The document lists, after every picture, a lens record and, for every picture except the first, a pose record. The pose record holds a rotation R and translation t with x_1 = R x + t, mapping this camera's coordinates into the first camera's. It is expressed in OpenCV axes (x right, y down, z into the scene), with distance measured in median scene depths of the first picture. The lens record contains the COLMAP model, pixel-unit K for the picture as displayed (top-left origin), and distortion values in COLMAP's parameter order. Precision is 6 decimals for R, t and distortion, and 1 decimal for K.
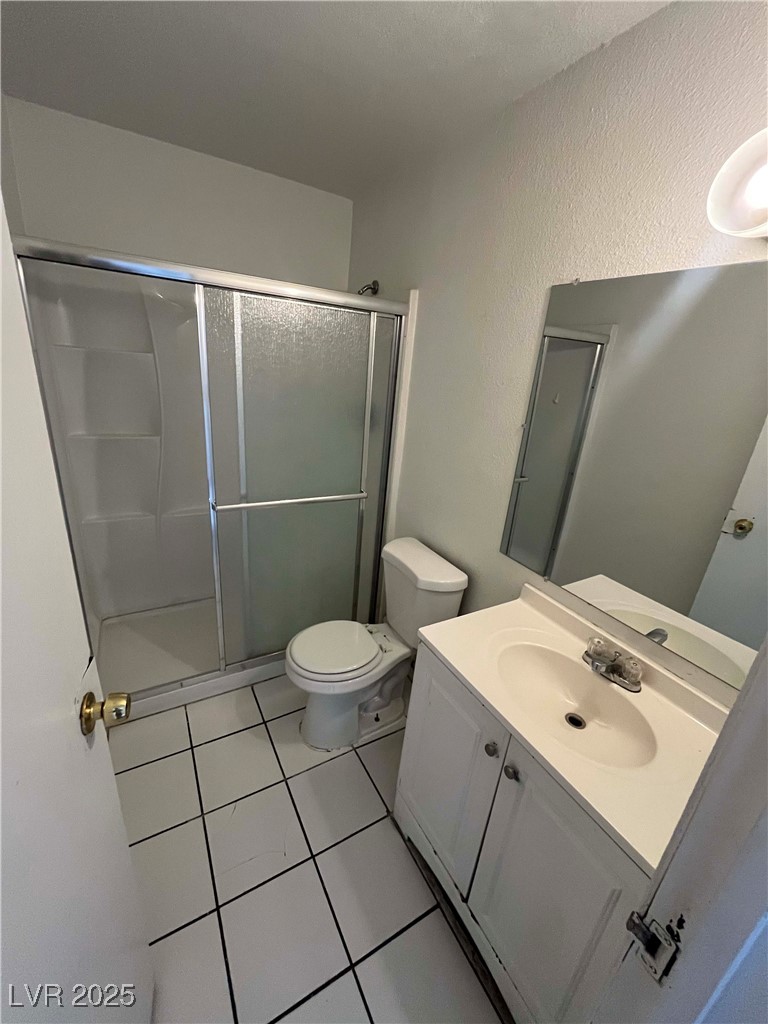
lens RADIAL K [[411.5, 0, 384.3], [0, 411.5, 512.6], [0, 0, 1]] dist [-0.000958, -0.000263]
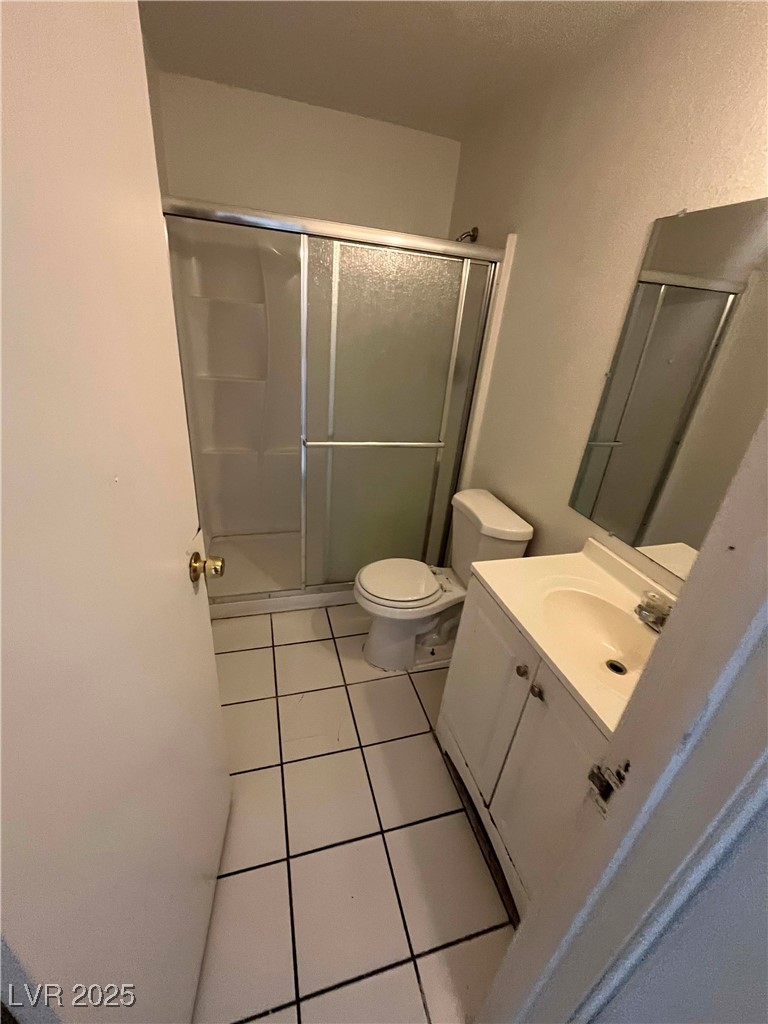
lens RADIAL K [[411.5, 0, 384.2], [0, 411.5, 511.5], [0, 0, 1]] dist [-0.000958, -0.000263]
pose [[0.971923, 0.102361, -0.211867, 0.058549], [-0.086245, 0.992728, 0.083984, 0.062260], [0.218923, -0.063354, 0.973683, -0.064222]]
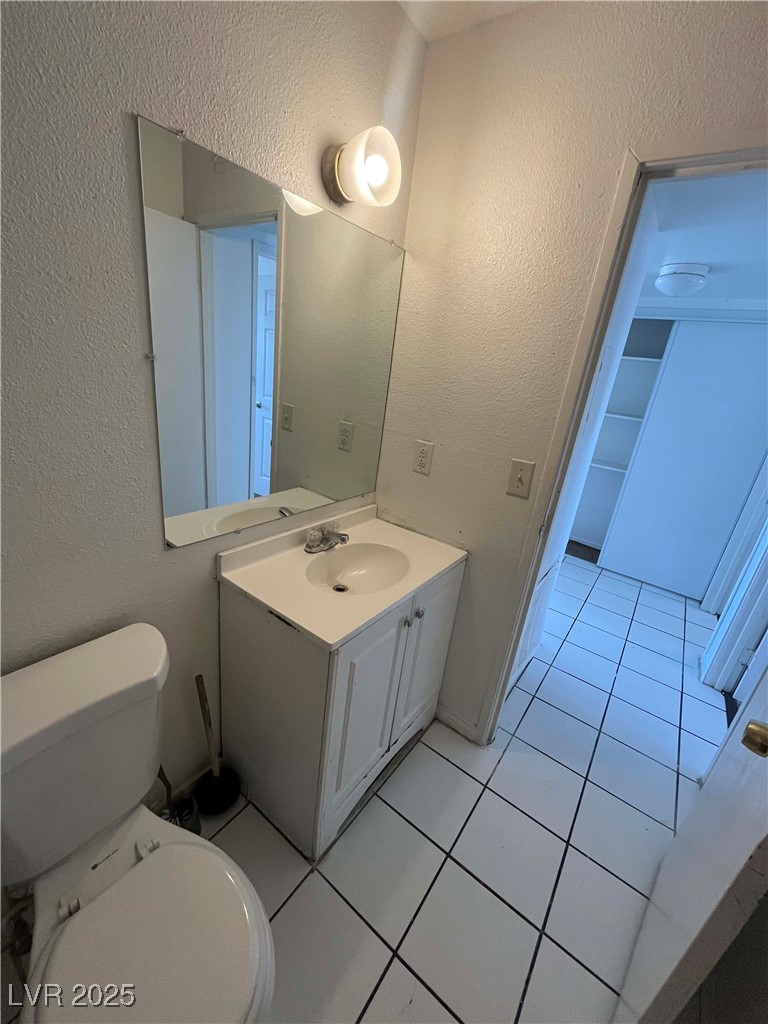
lens RADIAL K [[411.5, 0, 383.9], [0, 411.5, 510.3], [0, 0, 1]] dist [-0.000958, -0.000263]
pose [[-0.388626, -0.440329, 0.809370, -0.365087], [0.169571, 0.829234, 0.532557, -0.250905], [-0.905657, 0.344212, -0.247595, 0.781649]]
